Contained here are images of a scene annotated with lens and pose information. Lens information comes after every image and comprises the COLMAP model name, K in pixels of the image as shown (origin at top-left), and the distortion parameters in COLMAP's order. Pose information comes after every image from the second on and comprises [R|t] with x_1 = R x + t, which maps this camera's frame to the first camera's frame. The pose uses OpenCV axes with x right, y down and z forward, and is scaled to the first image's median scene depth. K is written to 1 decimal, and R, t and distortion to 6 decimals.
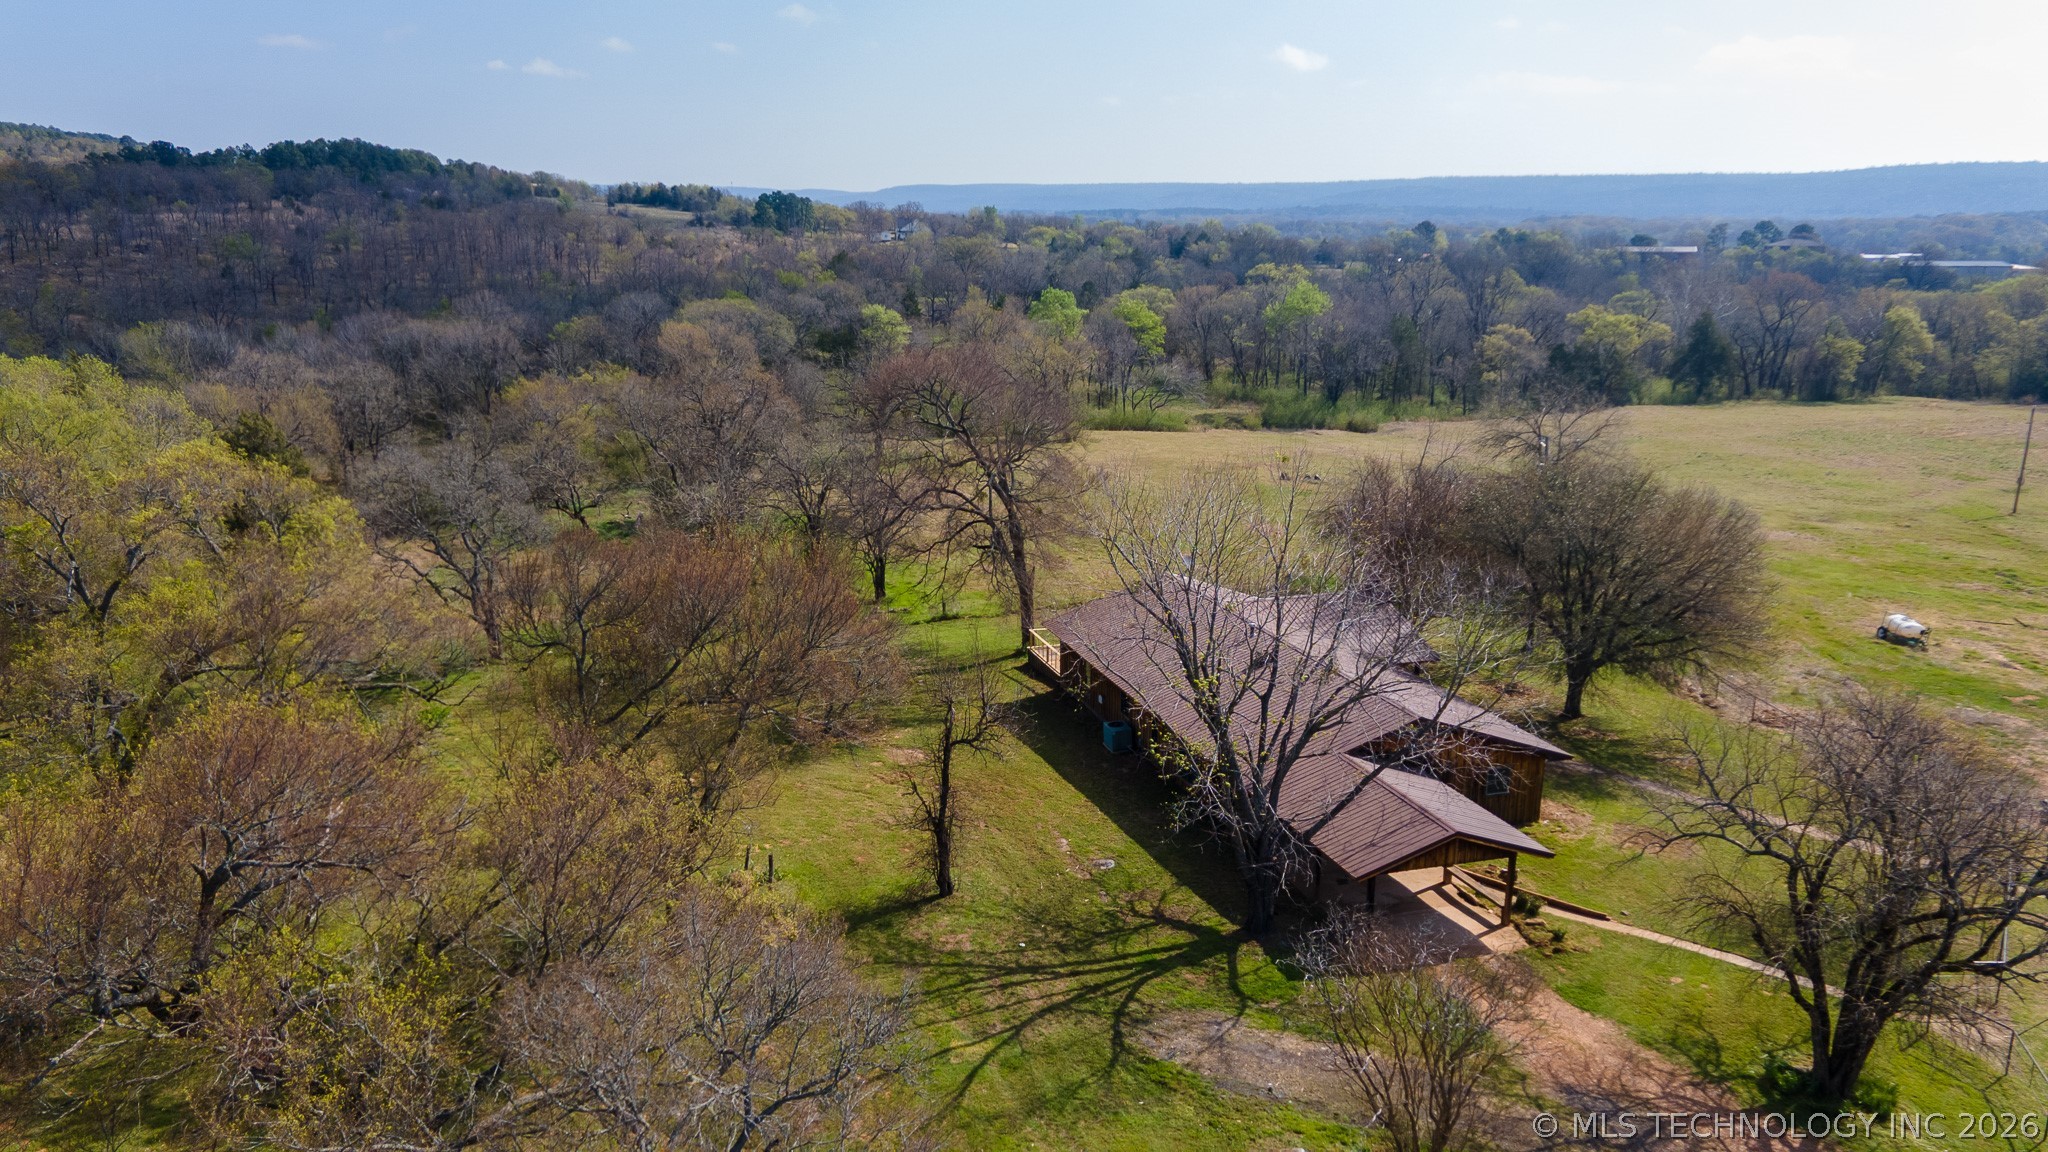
lens RADIAL K [[1490.1, 0, 1012.1], [0, 1490.1, 571.1], [0, 0, 1]] dist [0.038108, 0.009639]
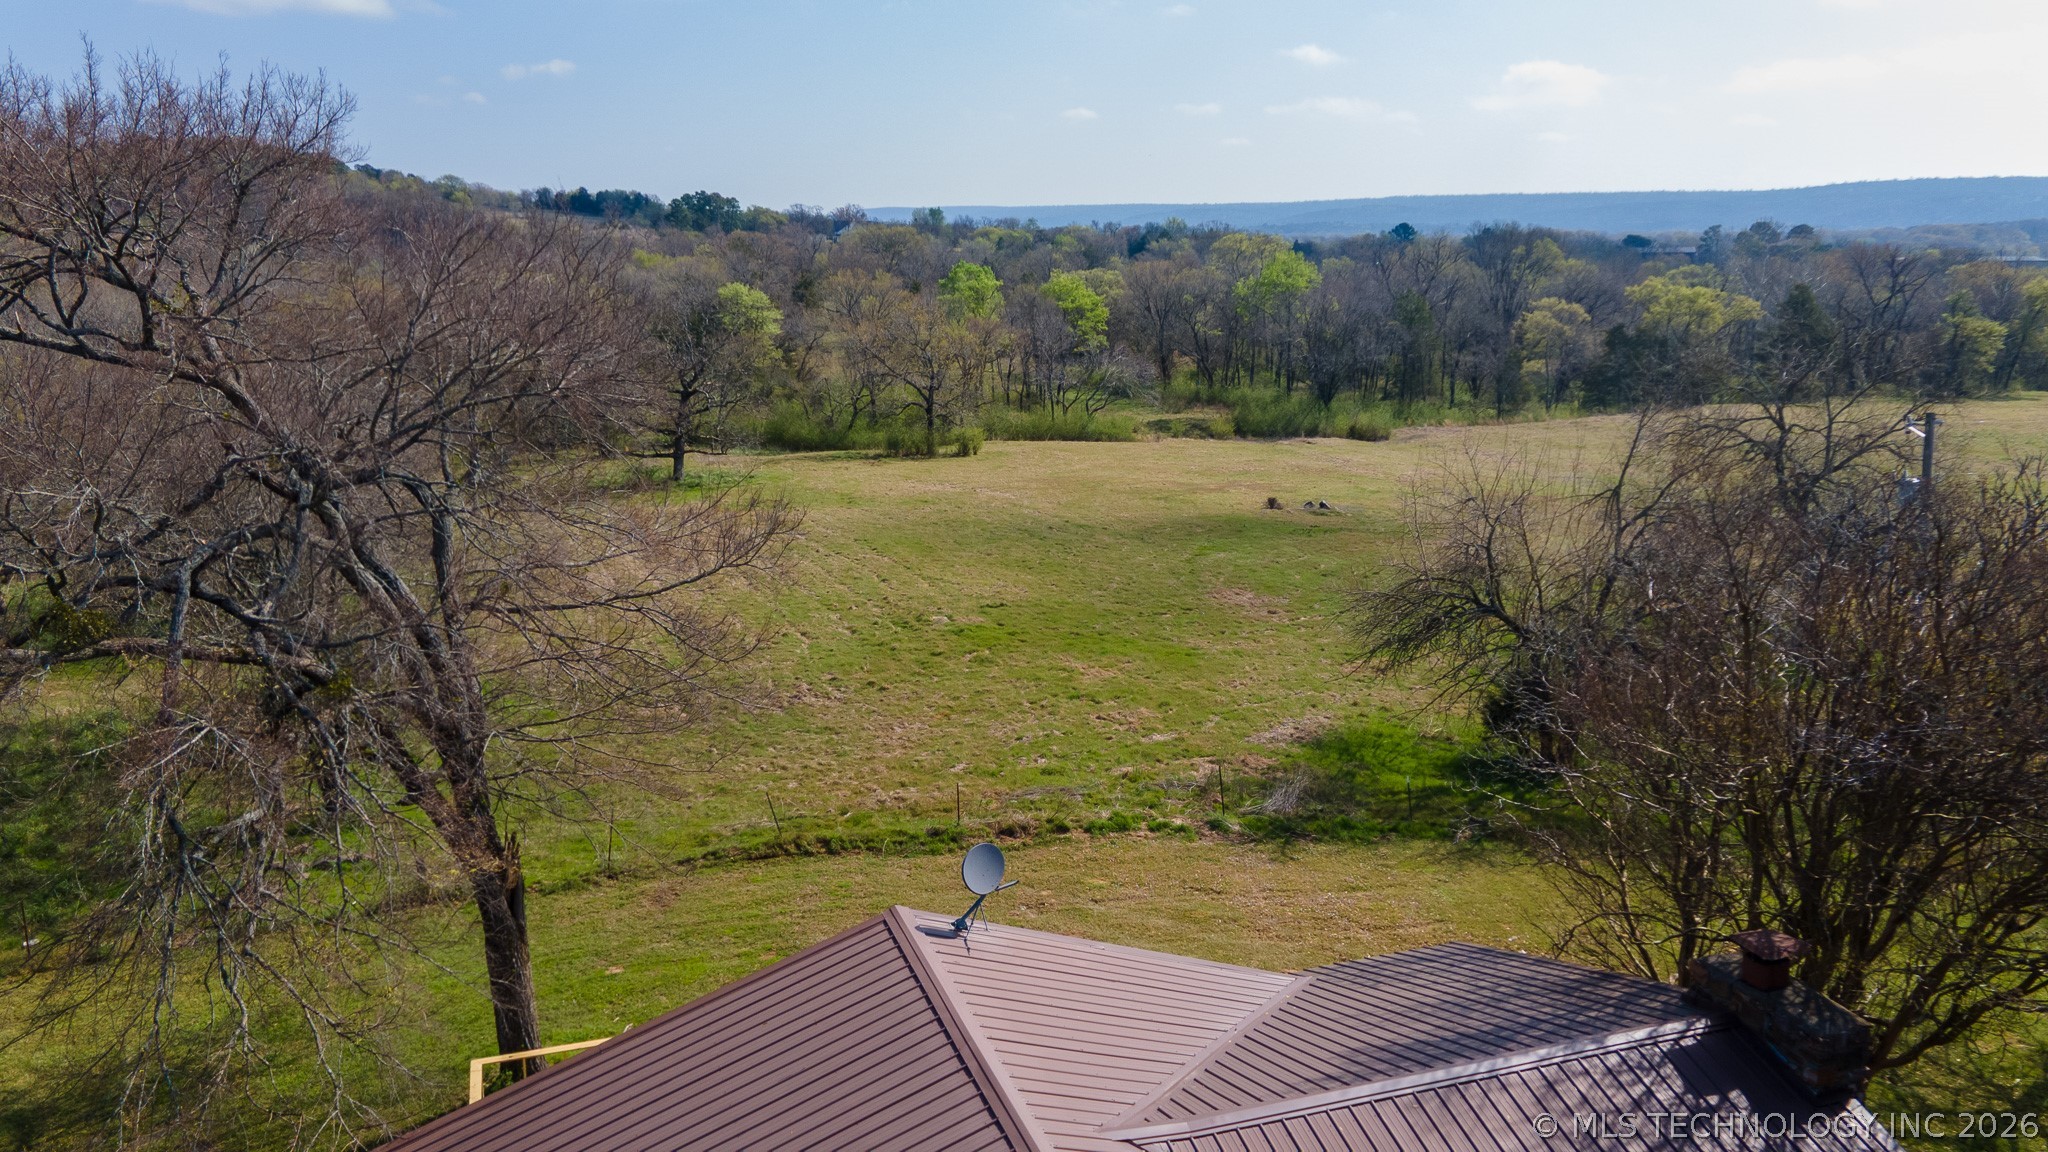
lens RADIAL K [[1490.1, 0, 986.8], [0, 1490.1, 583.9], [0, 0, 1]] dist [0.038108, 0.009639]
pose [[0.999952, -0.009110, 0.003508, 0.034900], [0.009131, 0.999939, -0.006138, -0.015948], [-0.003451, 0.006170, 0.999975, 0.220615]]
